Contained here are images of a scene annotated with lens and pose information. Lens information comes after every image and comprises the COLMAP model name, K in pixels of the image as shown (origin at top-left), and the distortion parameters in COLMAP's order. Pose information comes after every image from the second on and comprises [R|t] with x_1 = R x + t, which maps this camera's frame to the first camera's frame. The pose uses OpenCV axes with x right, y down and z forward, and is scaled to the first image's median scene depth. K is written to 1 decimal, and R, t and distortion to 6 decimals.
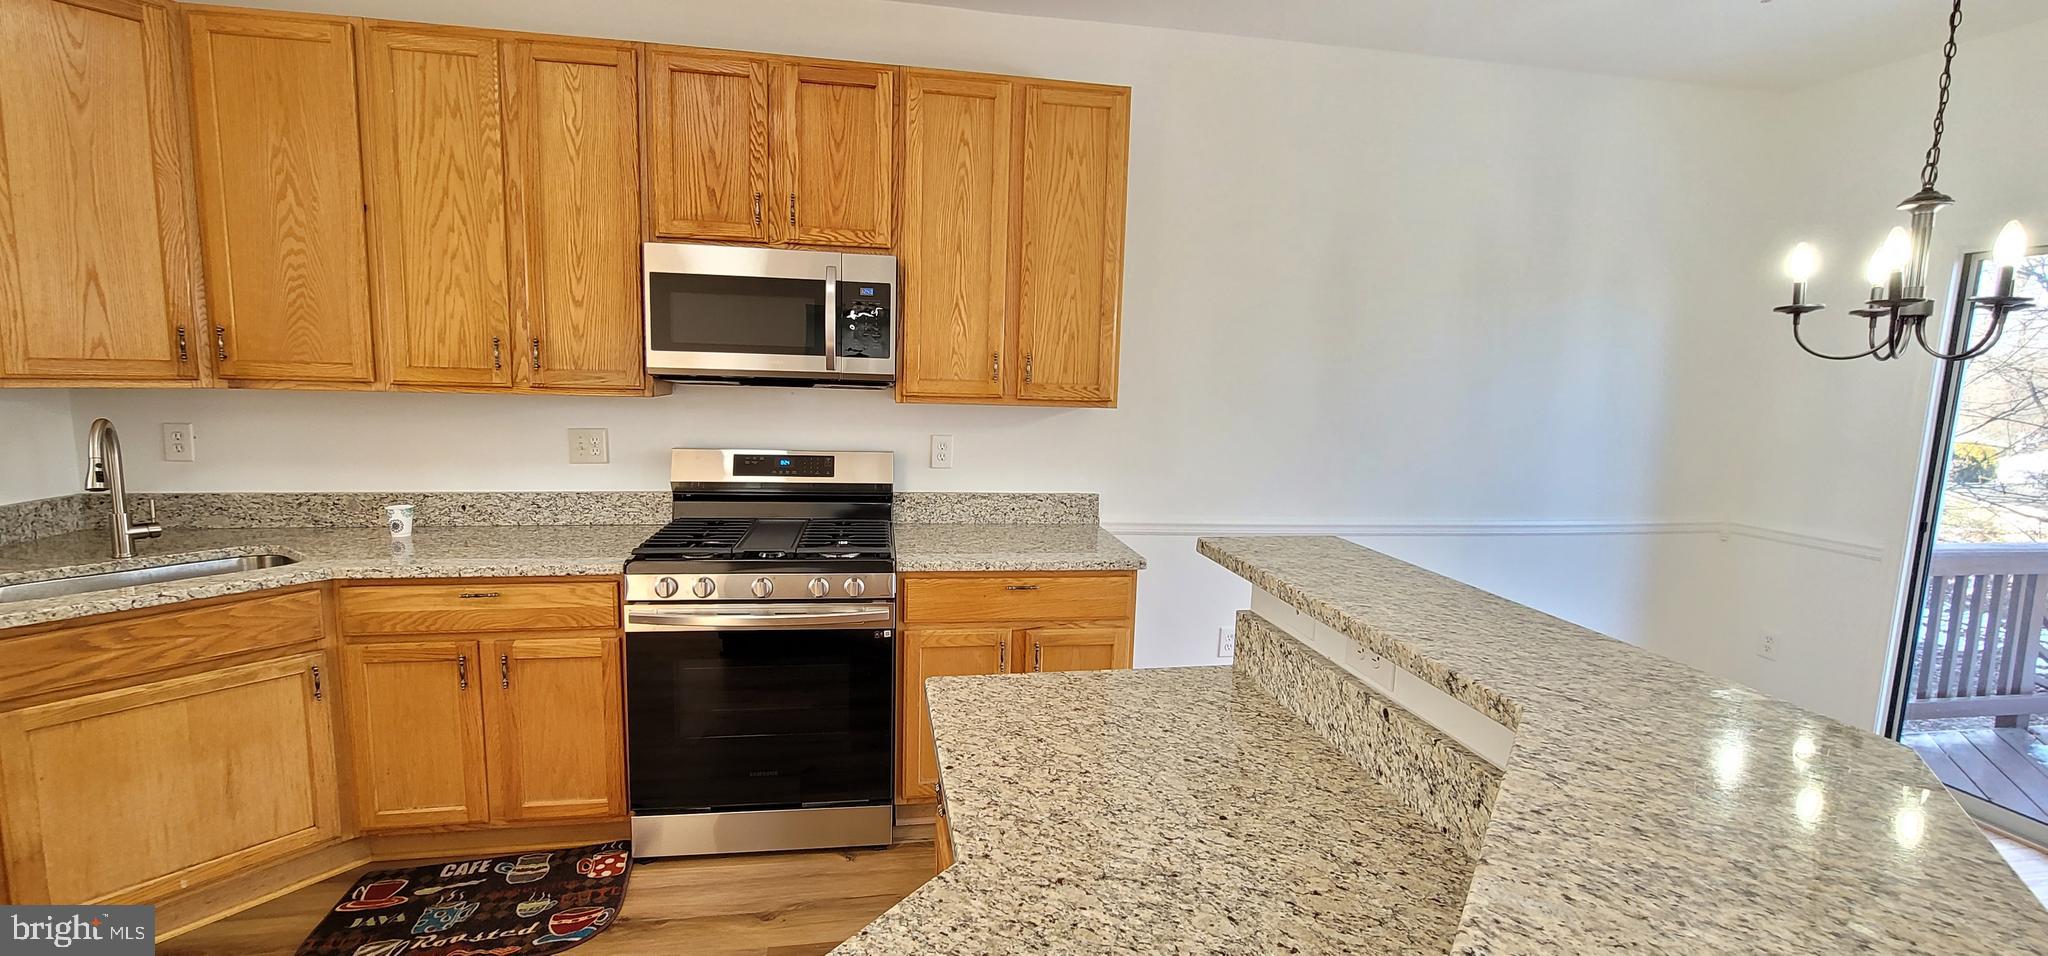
lens RADIAL K [[841.3, 0, 1019.1], [0, 841.3, 480.2], [0, 0, 1]] dist [-0.011136, 0.003048]
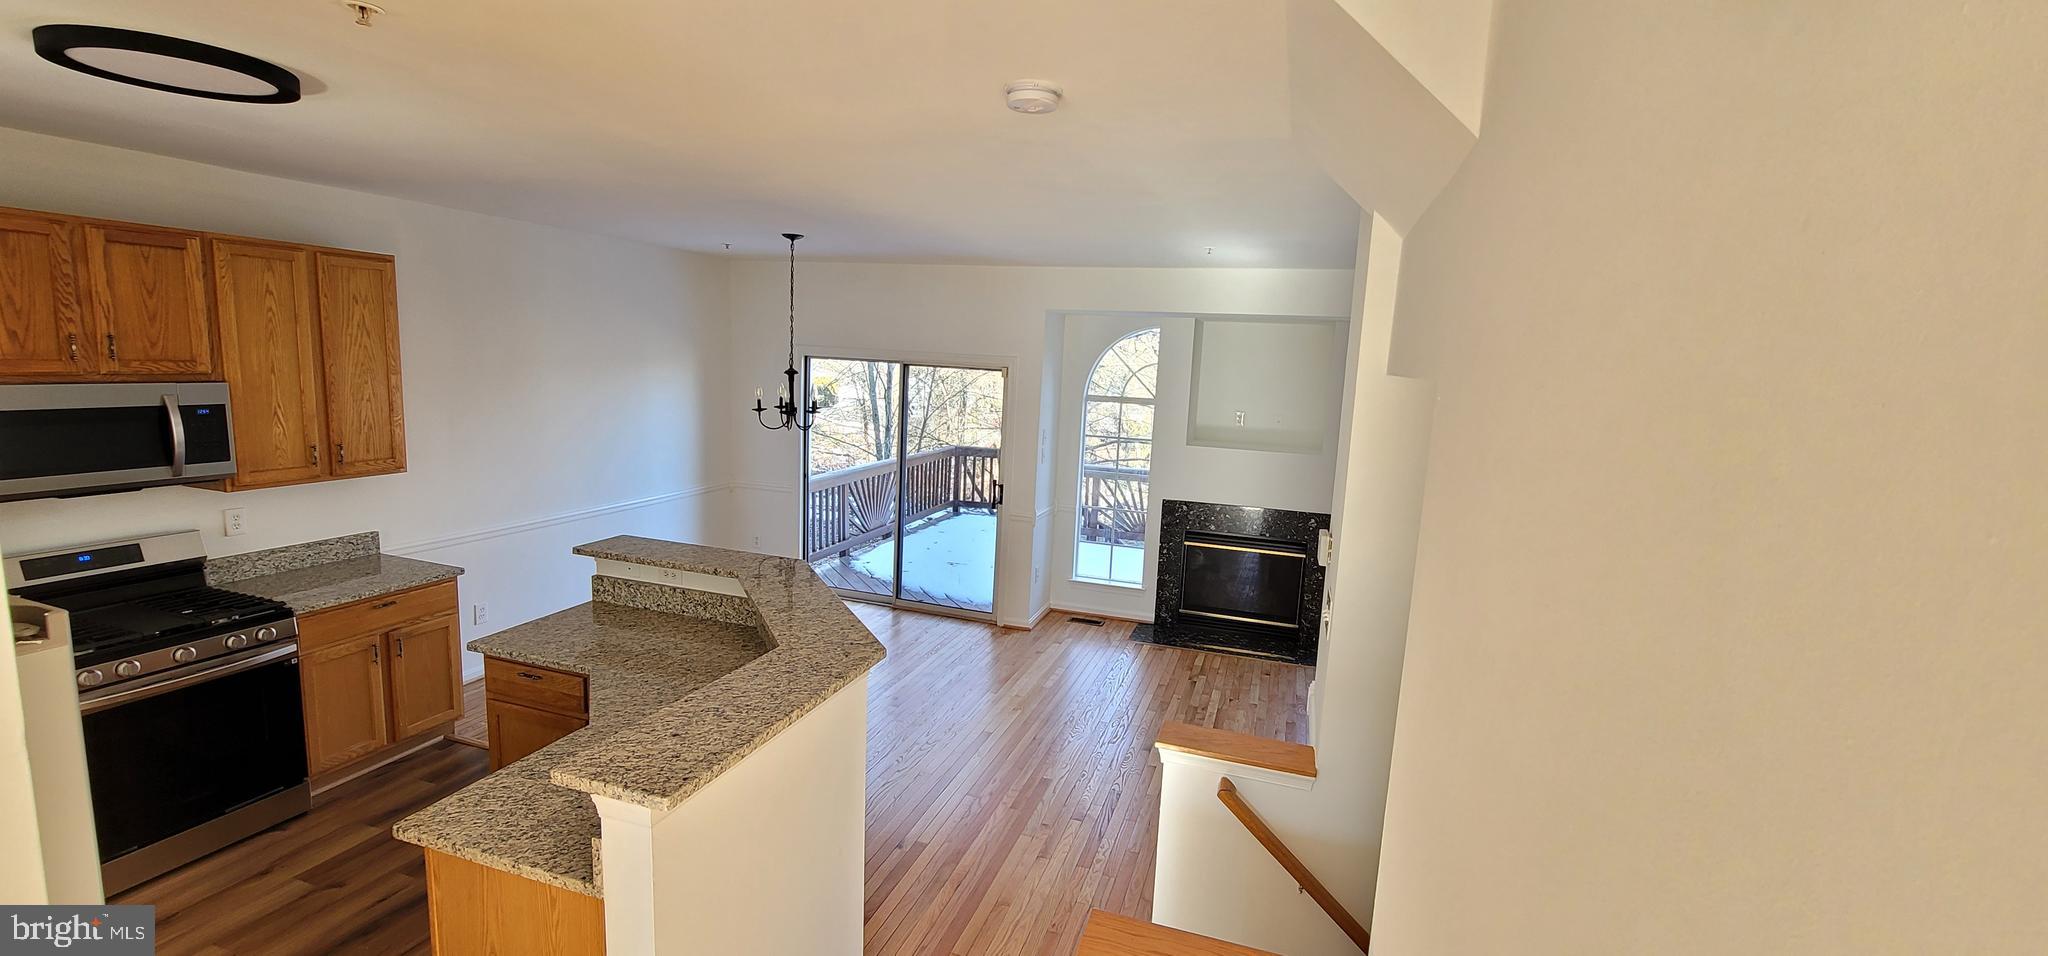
lens RADIAL K [[841.3, 0, 1019.1], [0, 841.3, 480.2], [0, 0, 1]] dist [-0.011136, 0.003048]
pose [[0.474344, -0.137594, 0.869521, -0.723341], [0.080753, 0.990347, 0.112661, -0.167519], [-0.876628, 0.016776, 0.480876, -0.702559]]
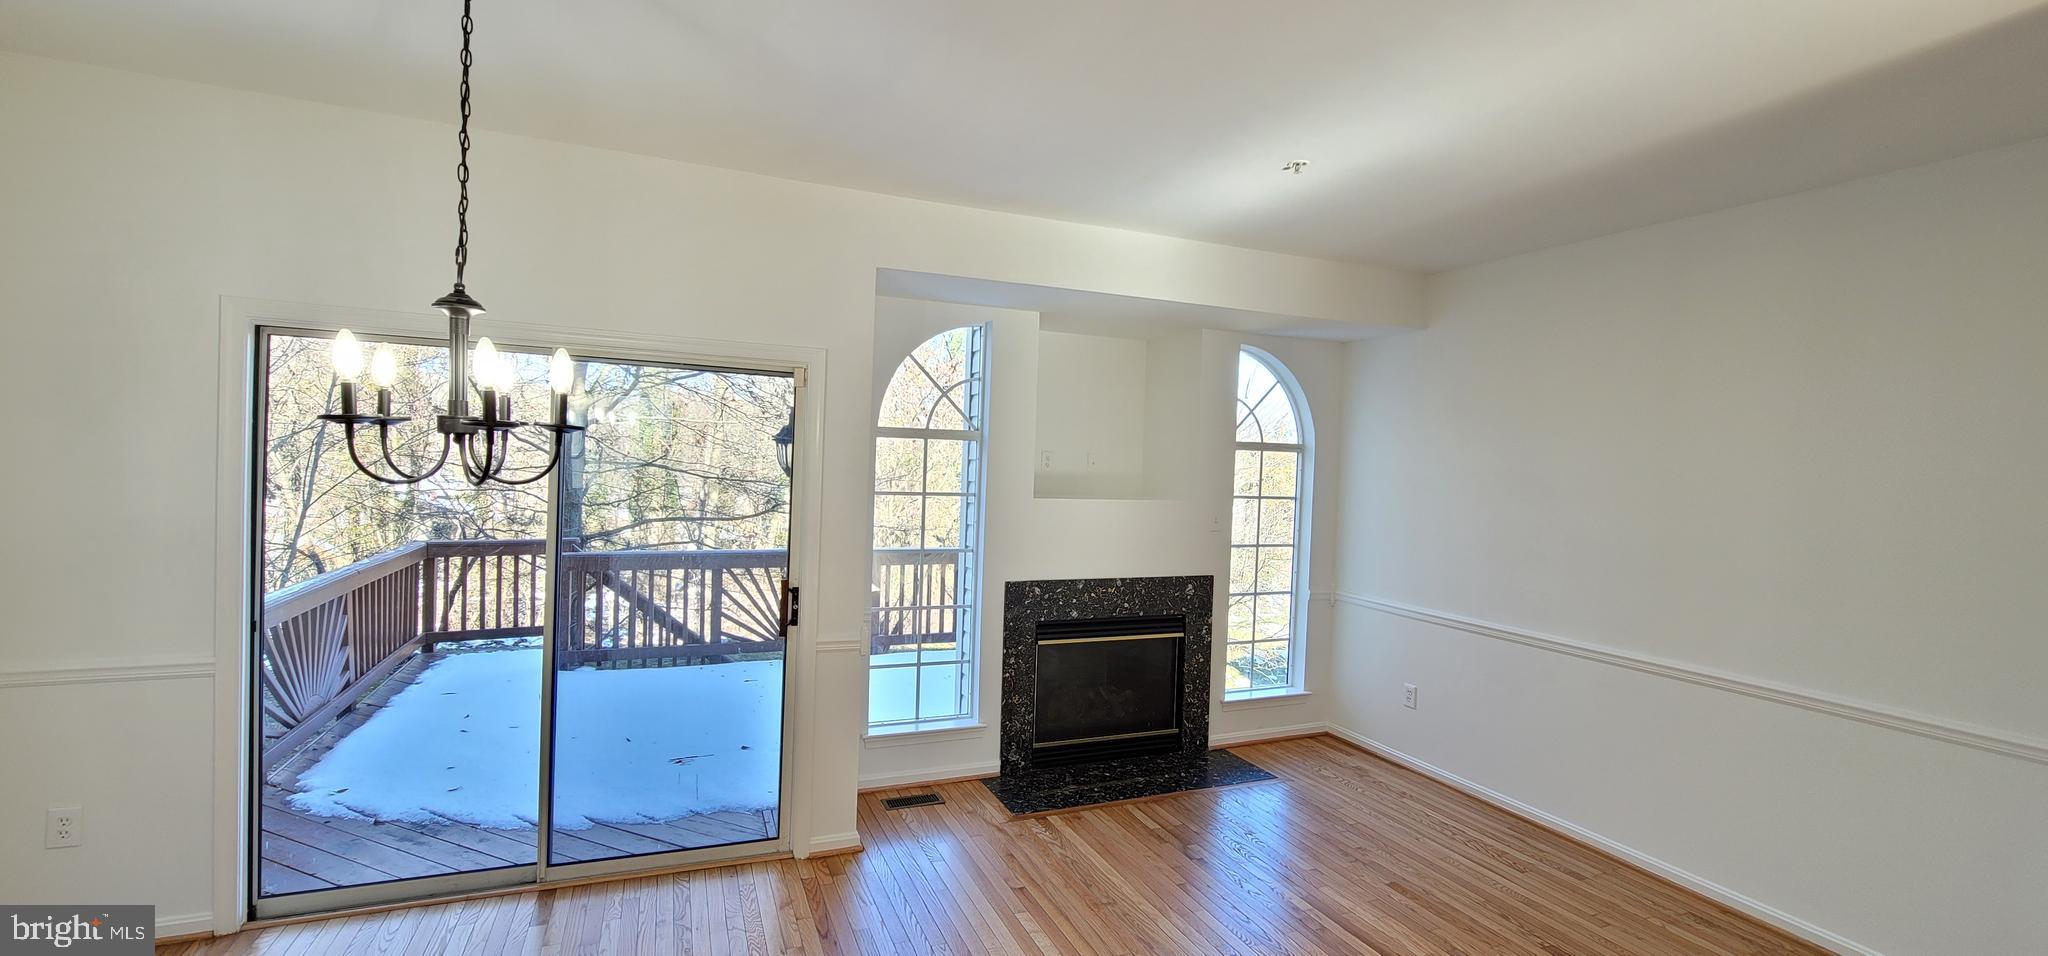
lens RADIAL K [[841.3, 0, 1019.1], [0, 841.3, 480.2], [0, 0, 1]] dist [-0.011136, 0.003048]
pose [[-0.215835, -0.062711, 0.974414, 0.062323], [0.082619, 0.993184, 0.082219, -0.125425], [-0.972928, 0.098251, -0.209183, 0.451231]]
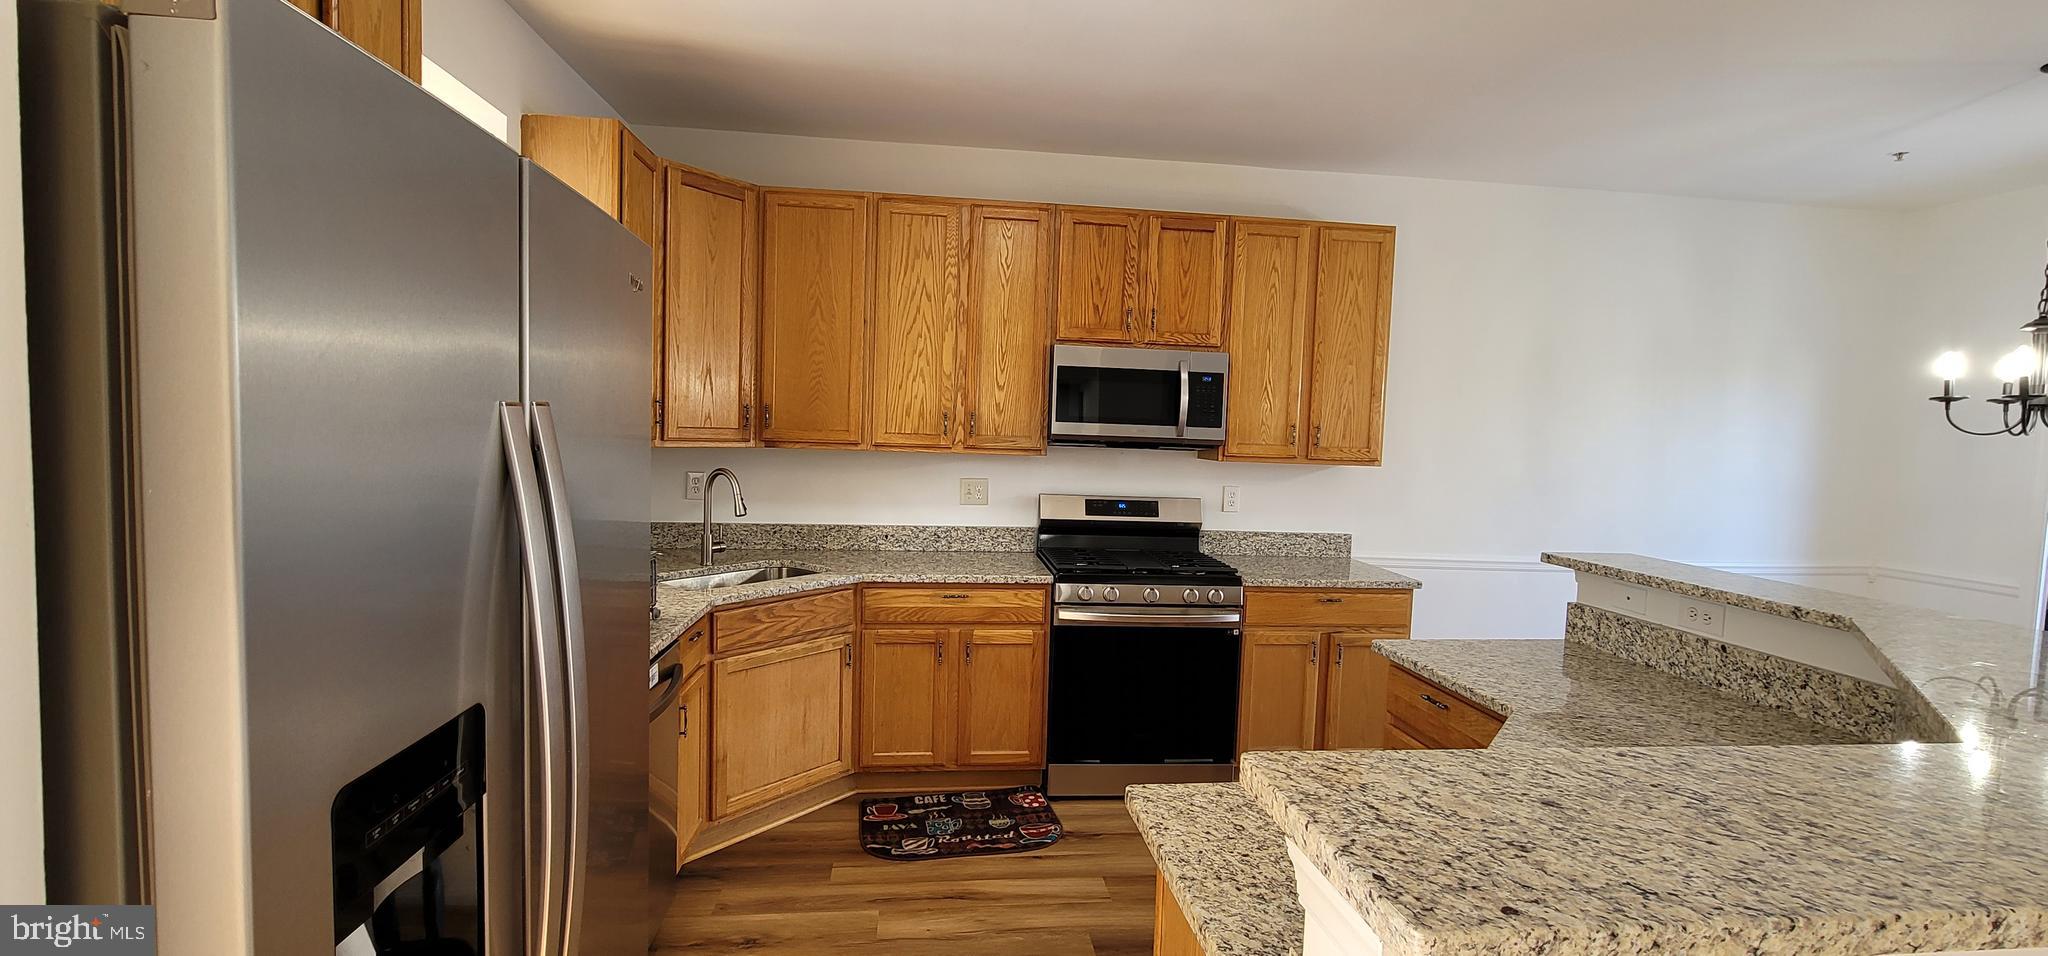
lens RADIAL K [[841.3, 0, 1019.1], [0, 841.3, 480.2], [0, 0, 1]] dist [-0.011136, 0.003048]
pose [[0.998002, 0.008048, -0.062663, -0.405426], [-0.012259, 0.997670, -0.067113, 0.033264], [0.061977, 0.067747, 0.995776, -0.363589]]
